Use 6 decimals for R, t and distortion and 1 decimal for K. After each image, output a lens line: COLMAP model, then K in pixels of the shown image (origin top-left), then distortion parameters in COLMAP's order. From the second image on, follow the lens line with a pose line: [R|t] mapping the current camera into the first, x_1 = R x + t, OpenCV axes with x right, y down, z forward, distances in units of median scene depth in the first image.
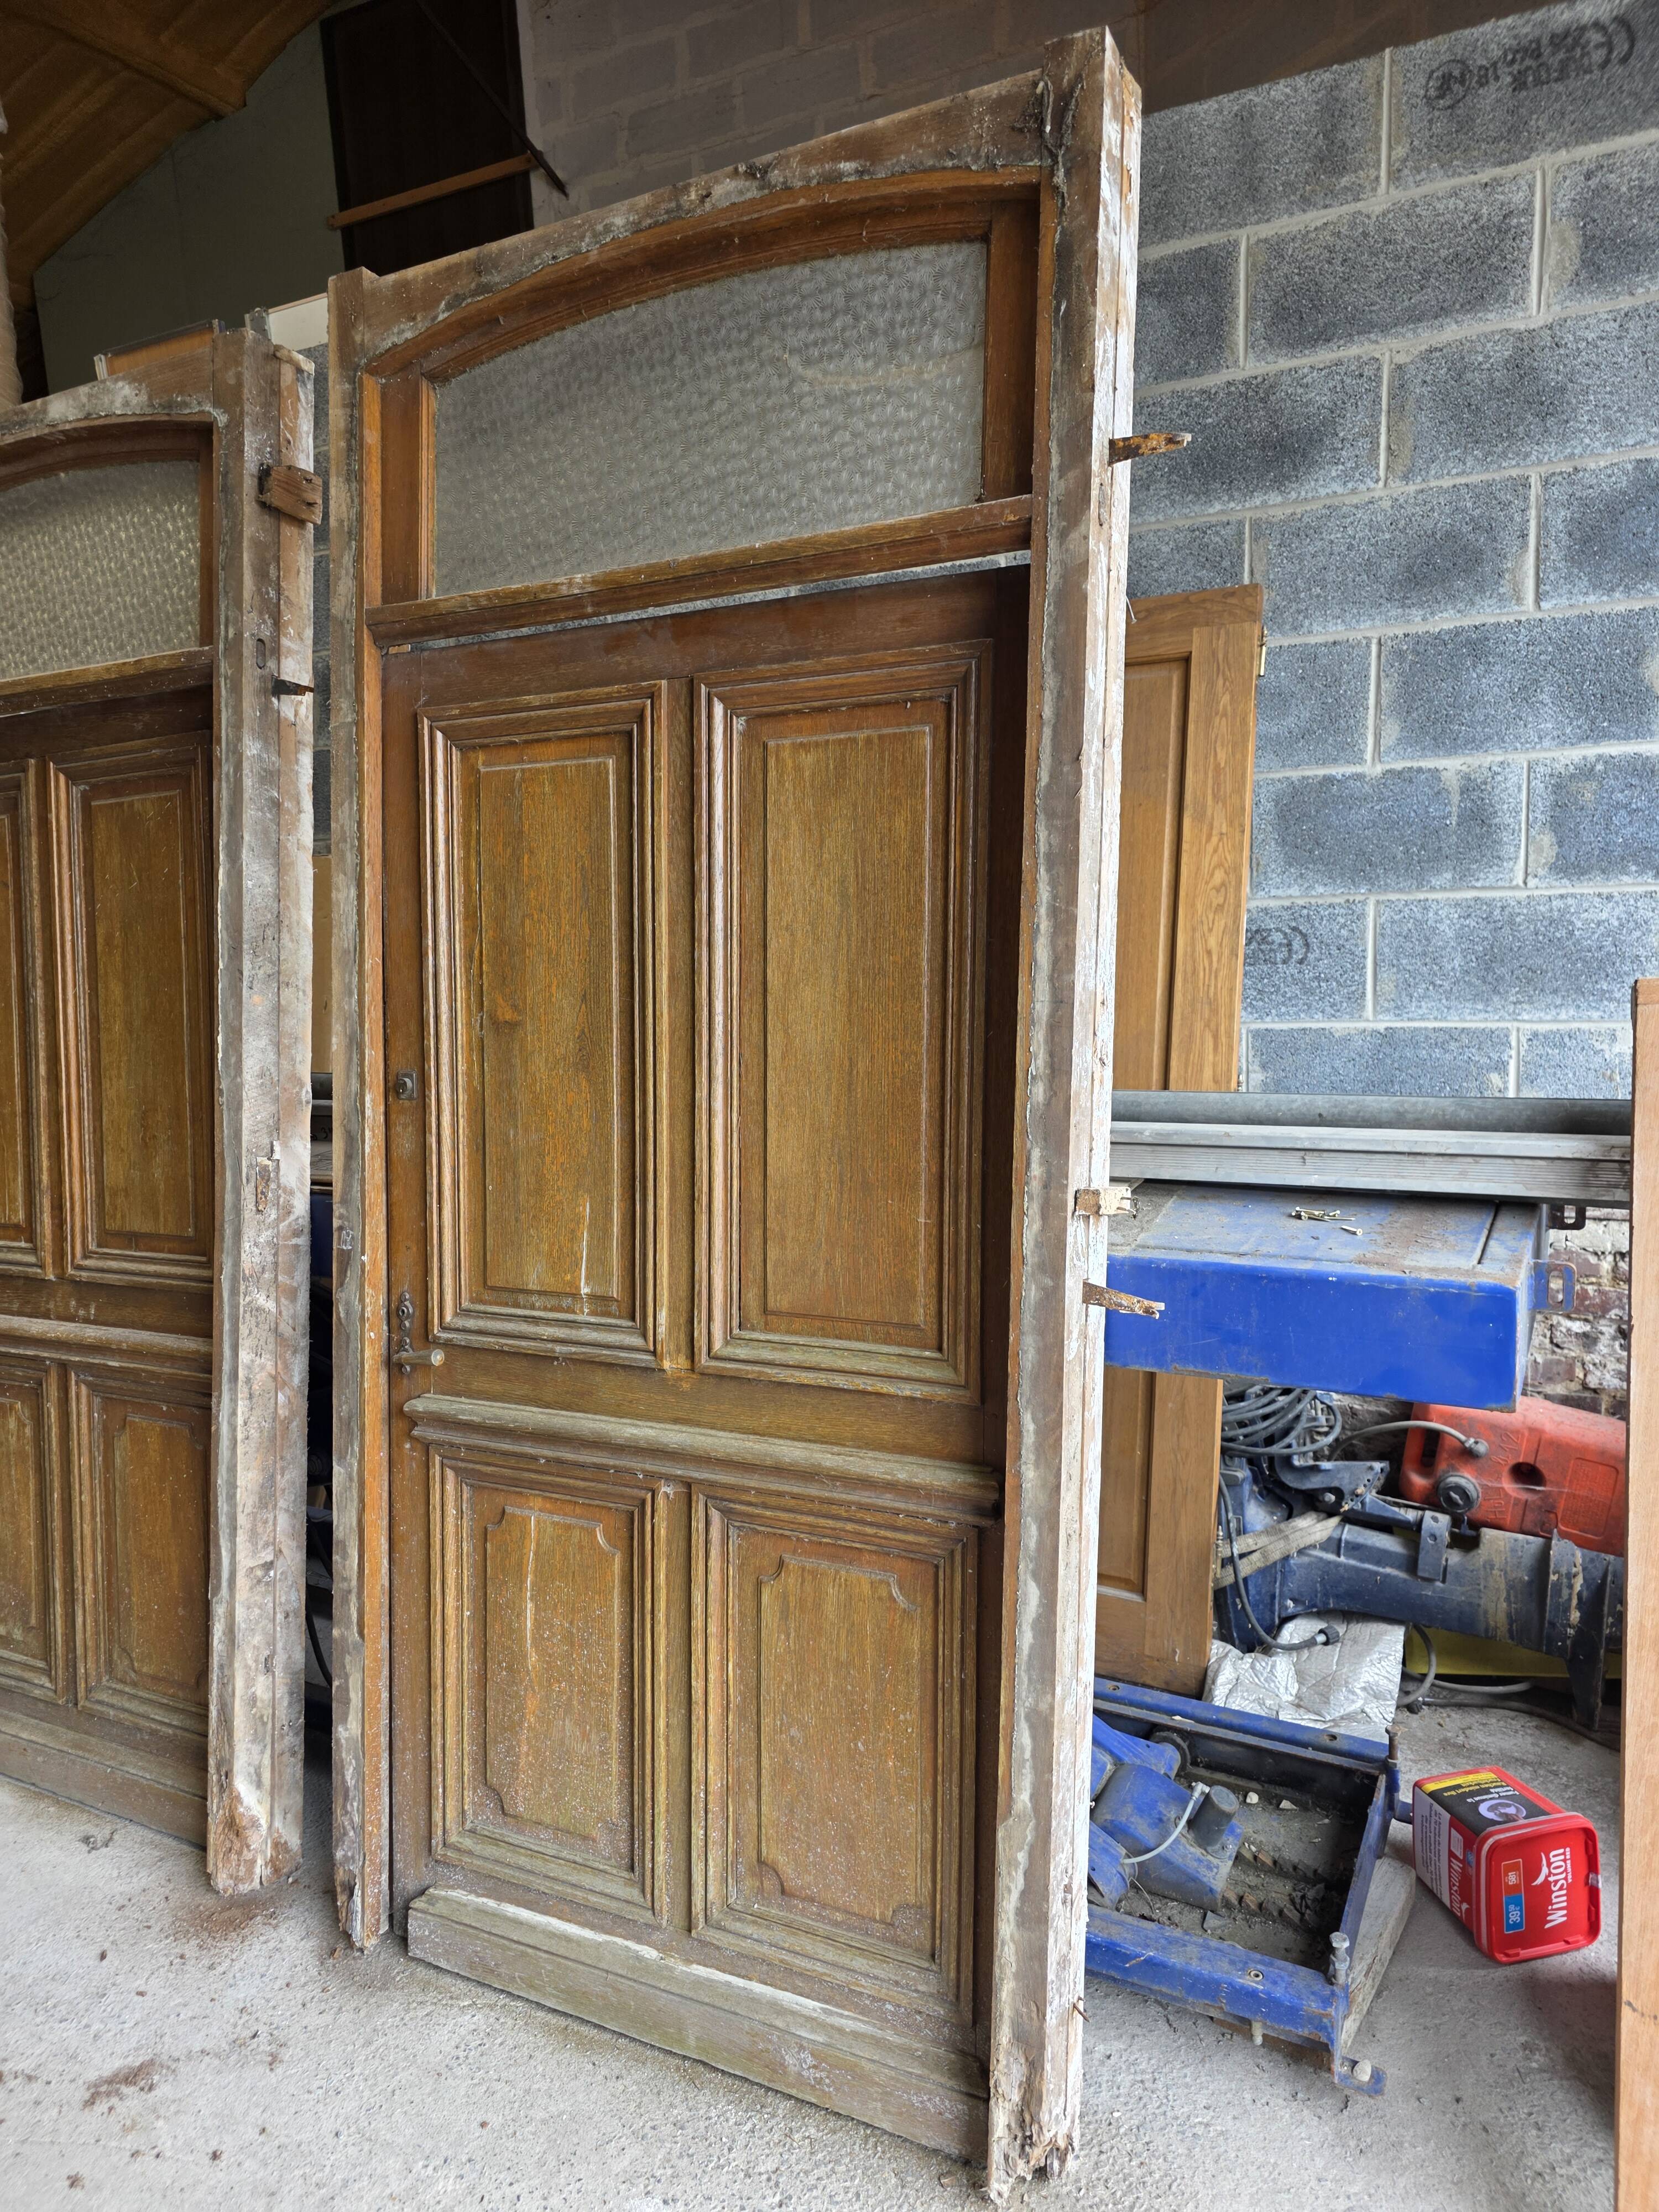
lens RADIAL K [[1483.9, 0, 809.4], [0, 1483.9, 1128.2], [0, 0, 1]] dist [0.034621, -0.025677]
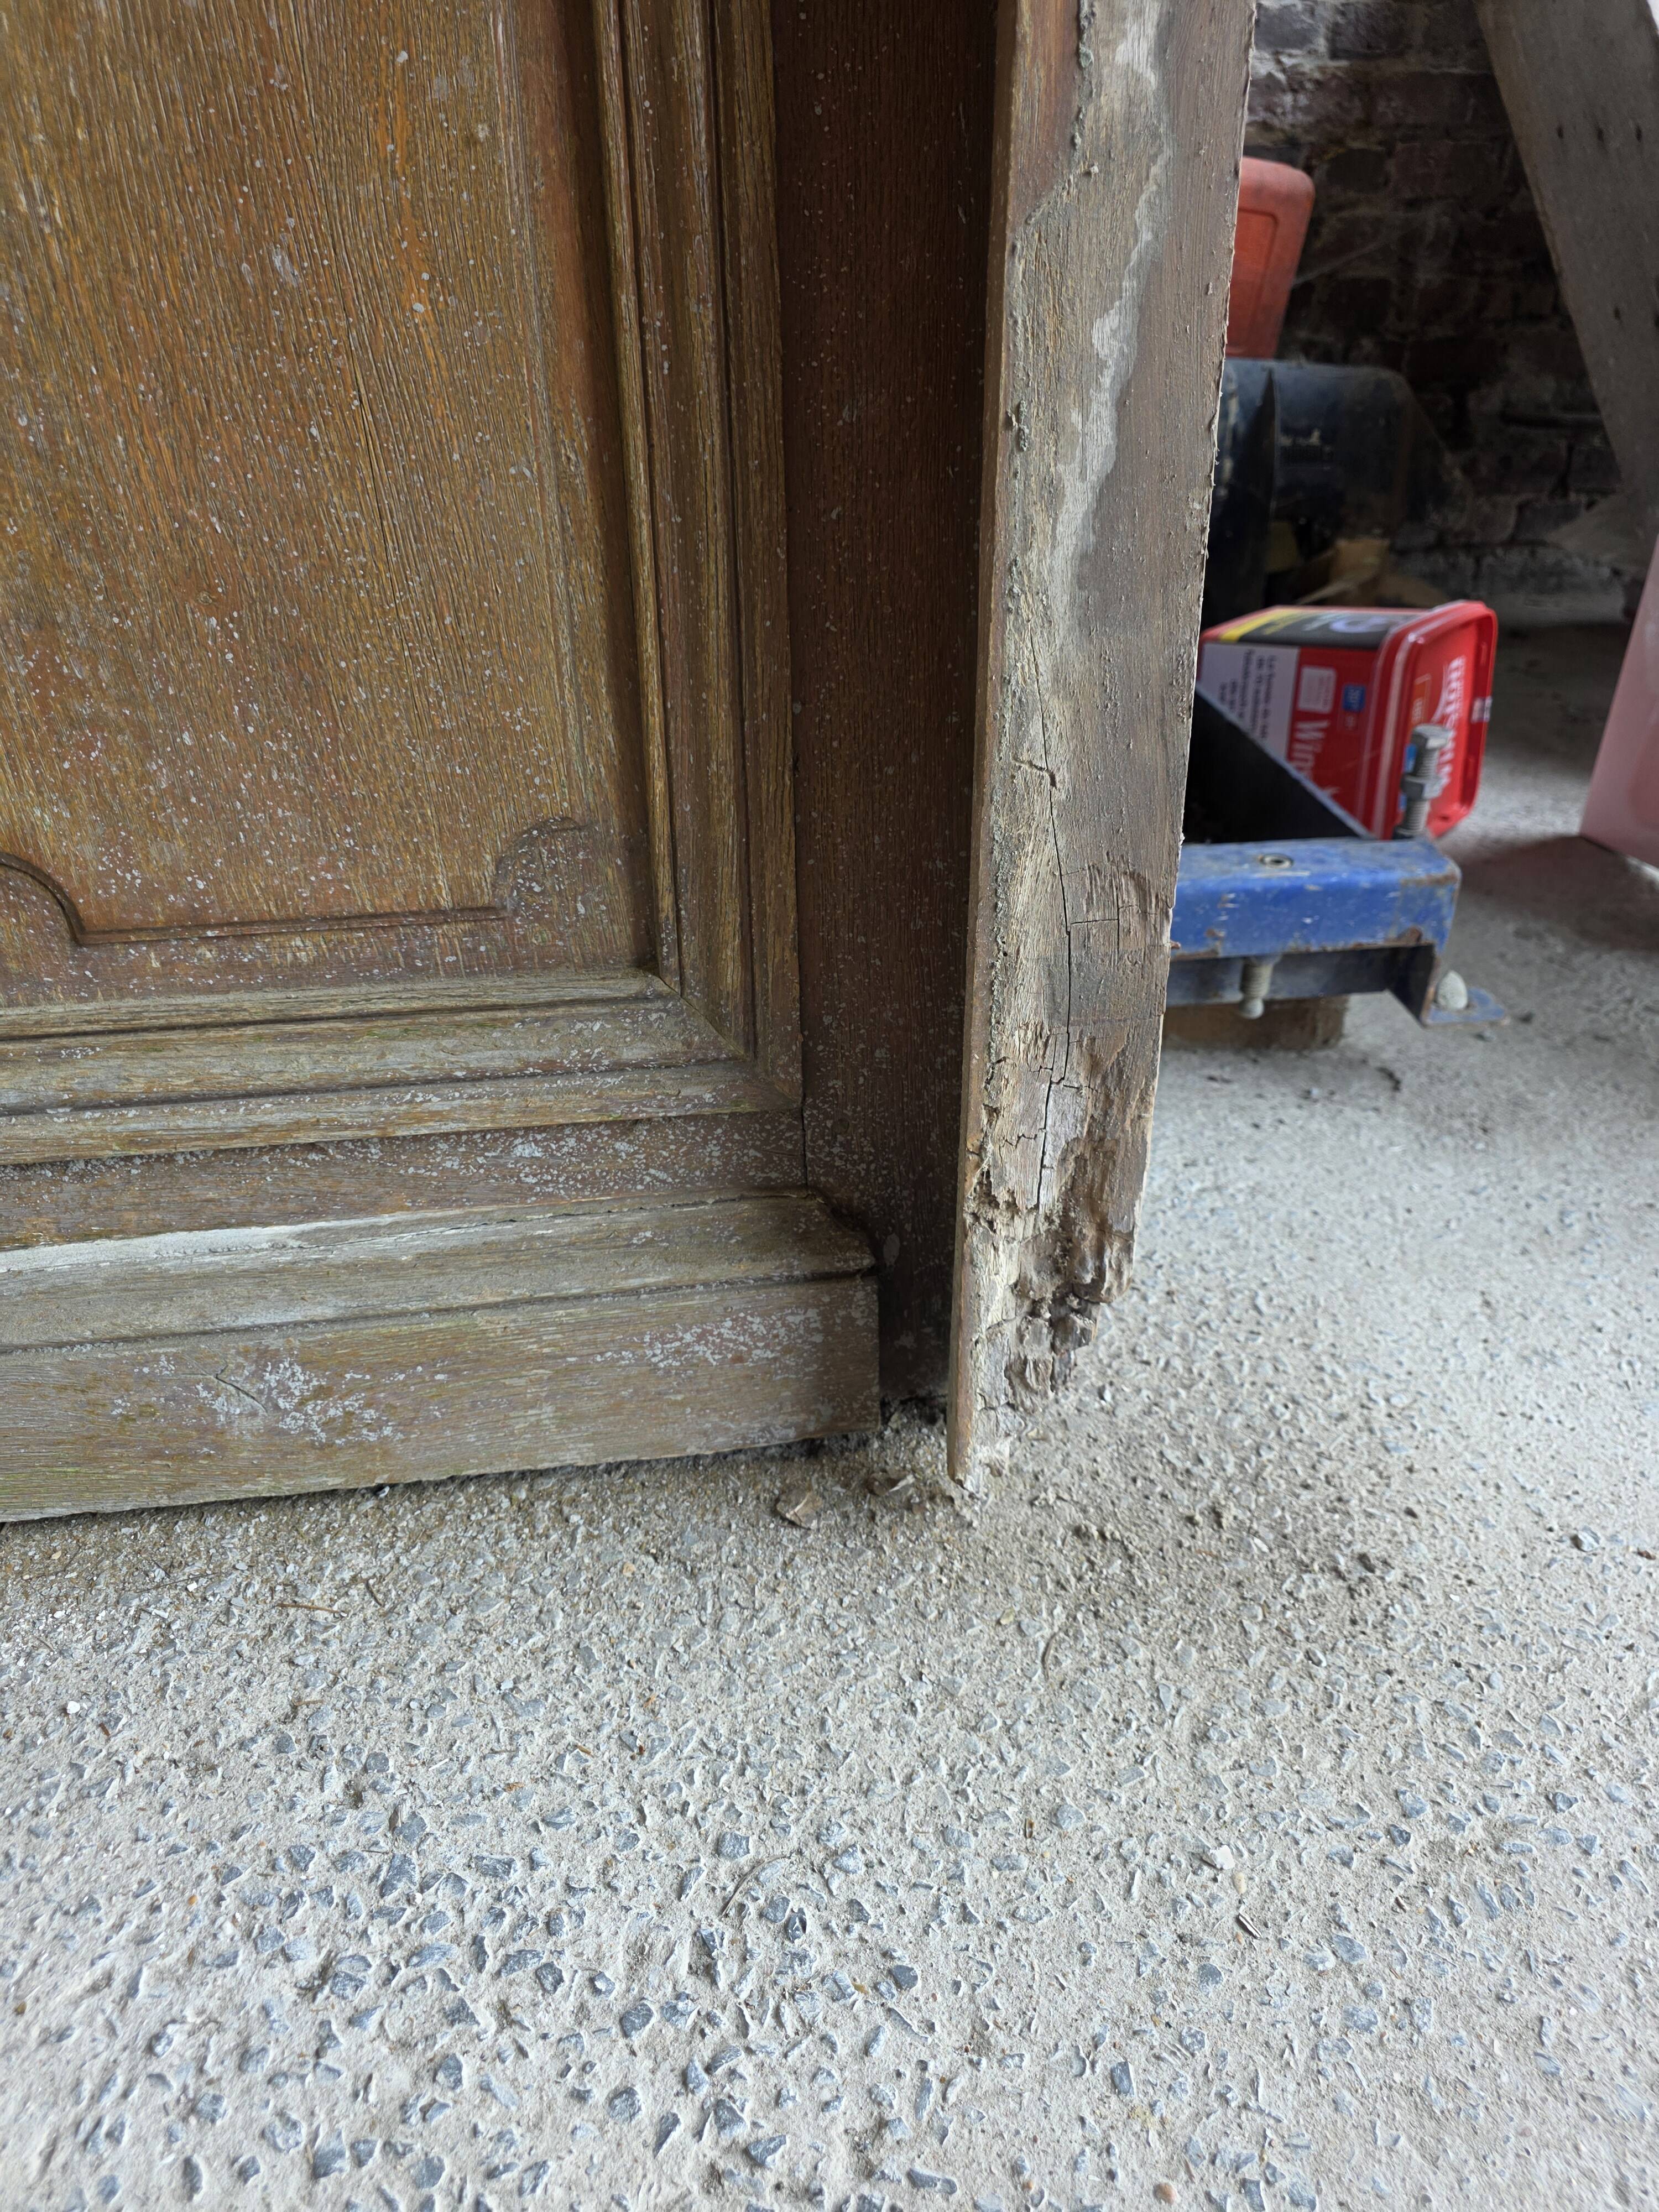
lens RADIAL K [[1483.9, 0, 805.0], [0, 1483.9, 1091.6], [0, 0, 1]] dist [0.034621, -0.025677]
pose [[0.824755, -0.247256, 0.508570, -0.055361], [0.064118, 0.934433, 0.350320, 0.442173], [-0.561843, -0.256319, 0.786532, 0.678768]]
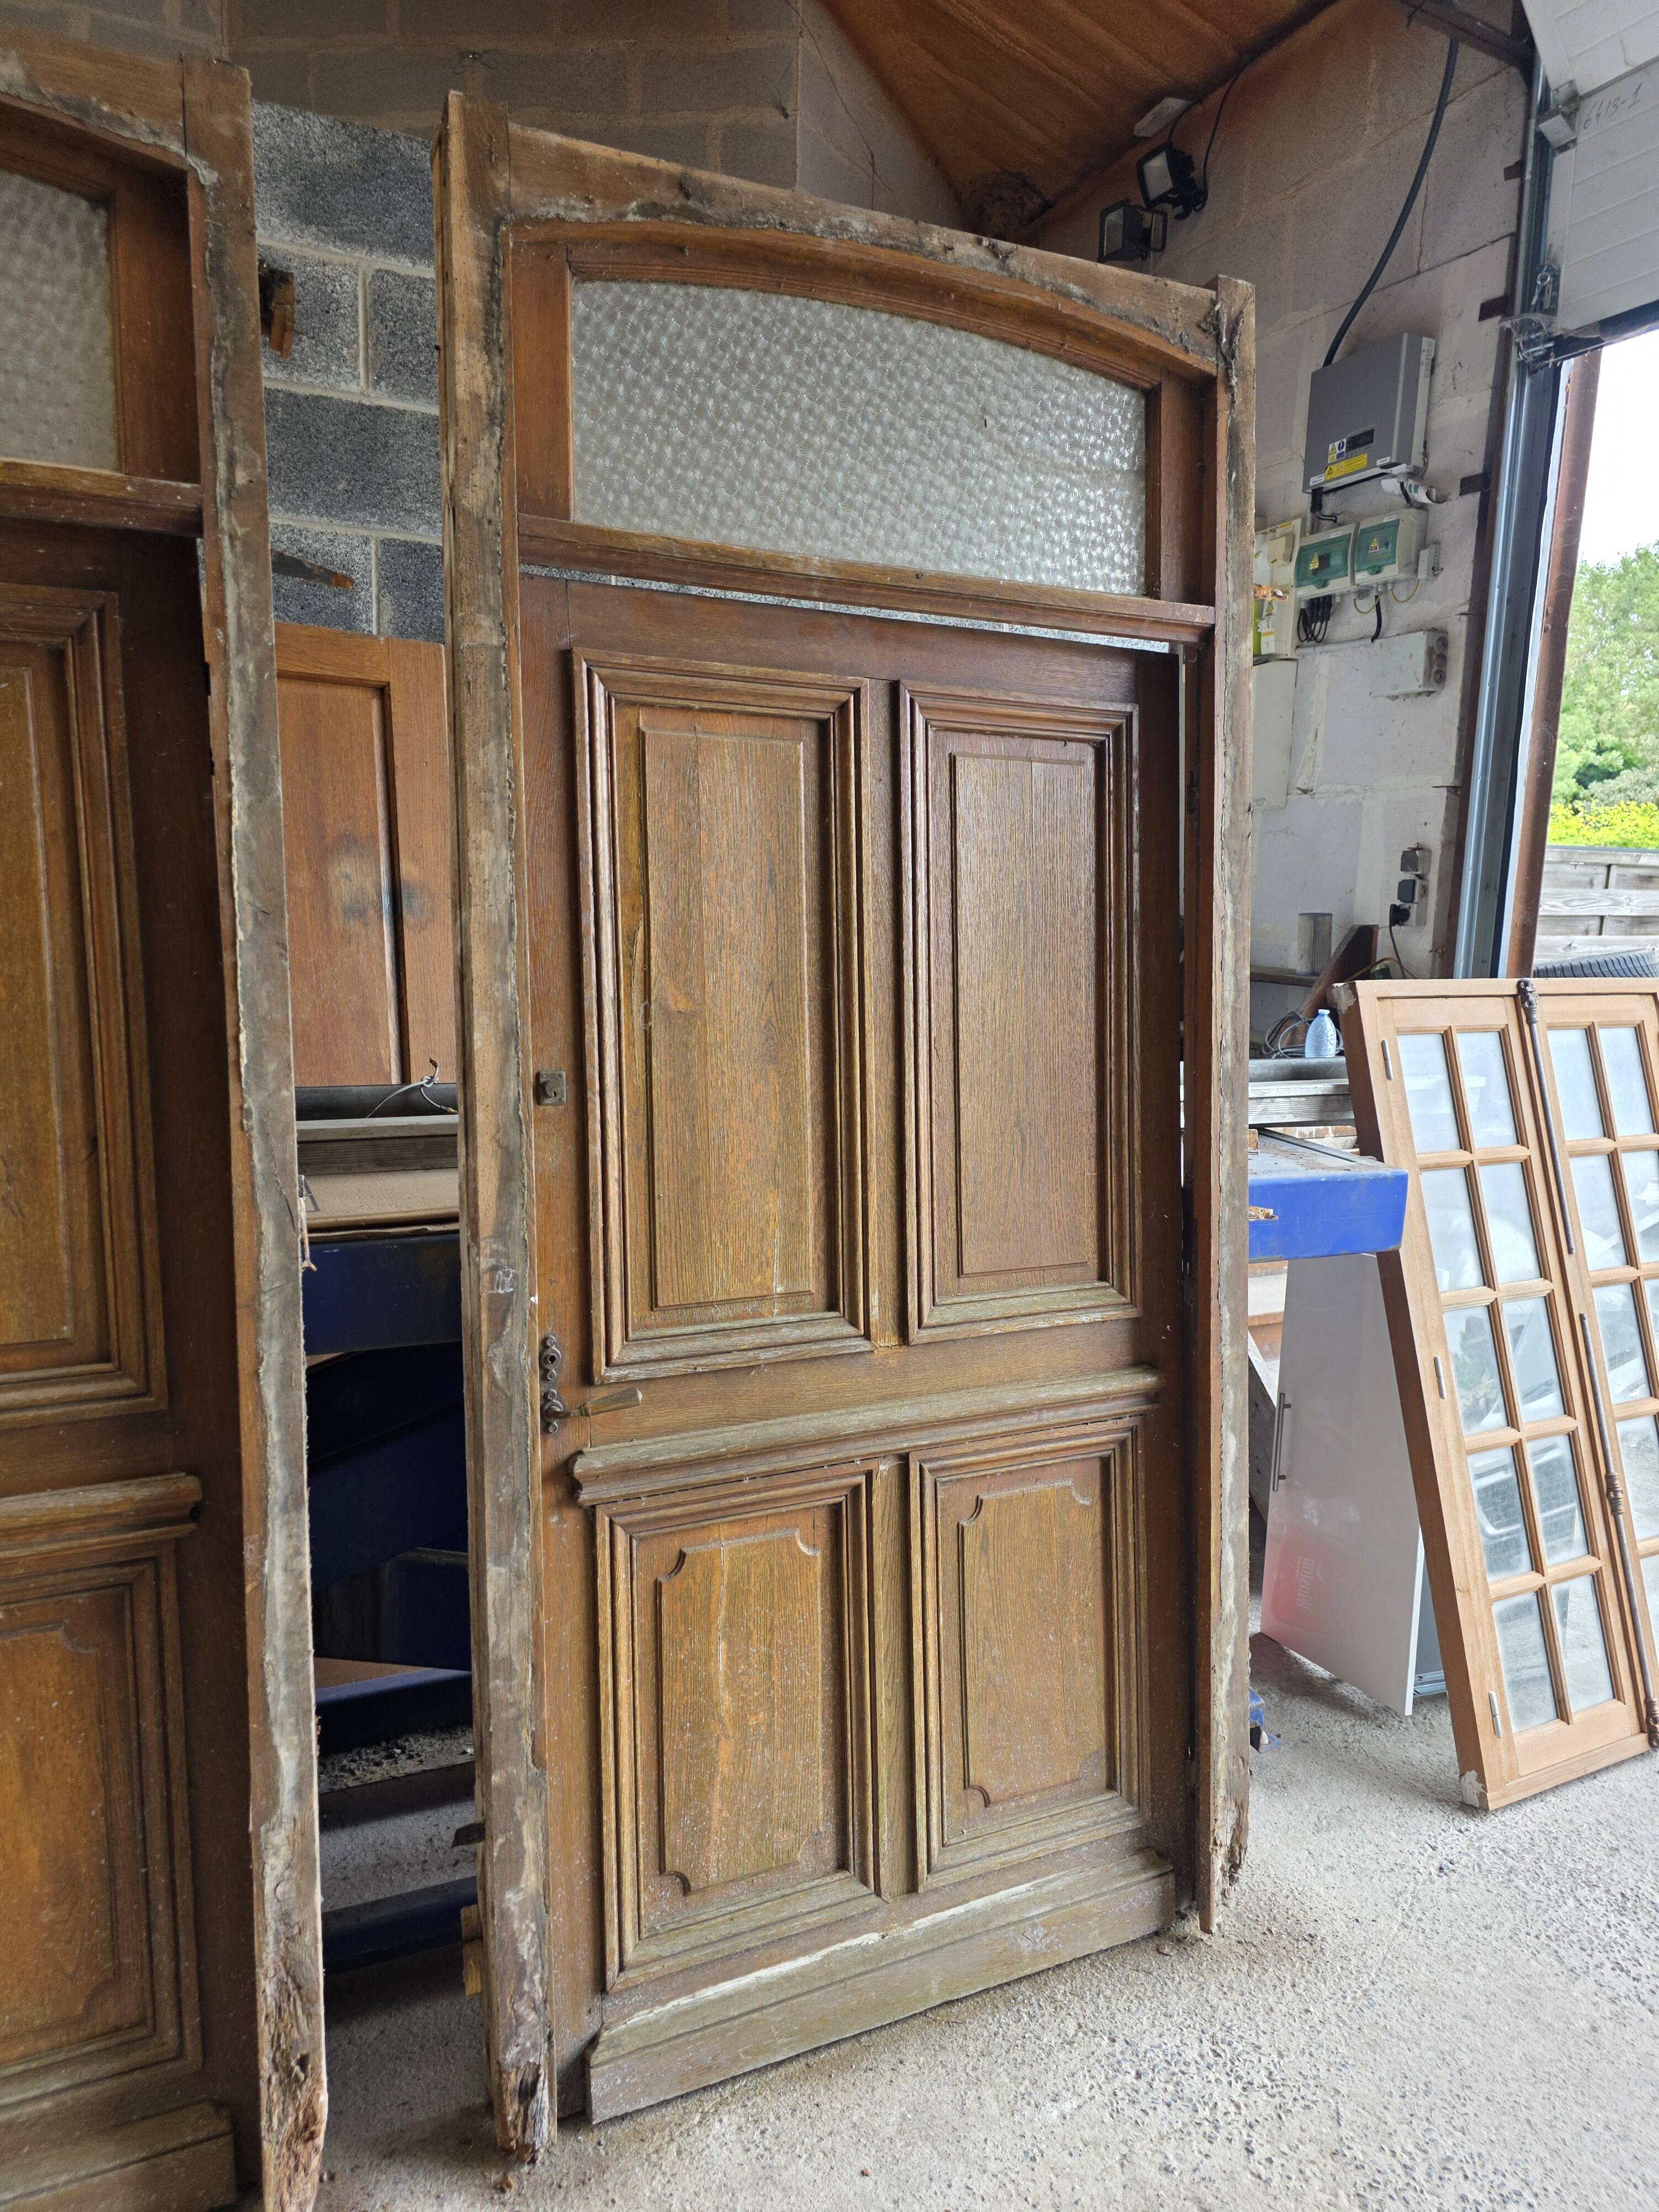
lens RADIAL K [[1483.9, 0, 849.0], [0, 1483.9, 1108.7], [0, 0, 1]] dist [0.034621, -0.025677]
pose [[0.605962, -0.052882, 0.793734, -0.908377], [0.070121, 0.997455, 0.012922, -0.017493], [-0.792397, 0.047828, 0.608127, 0.386903]]
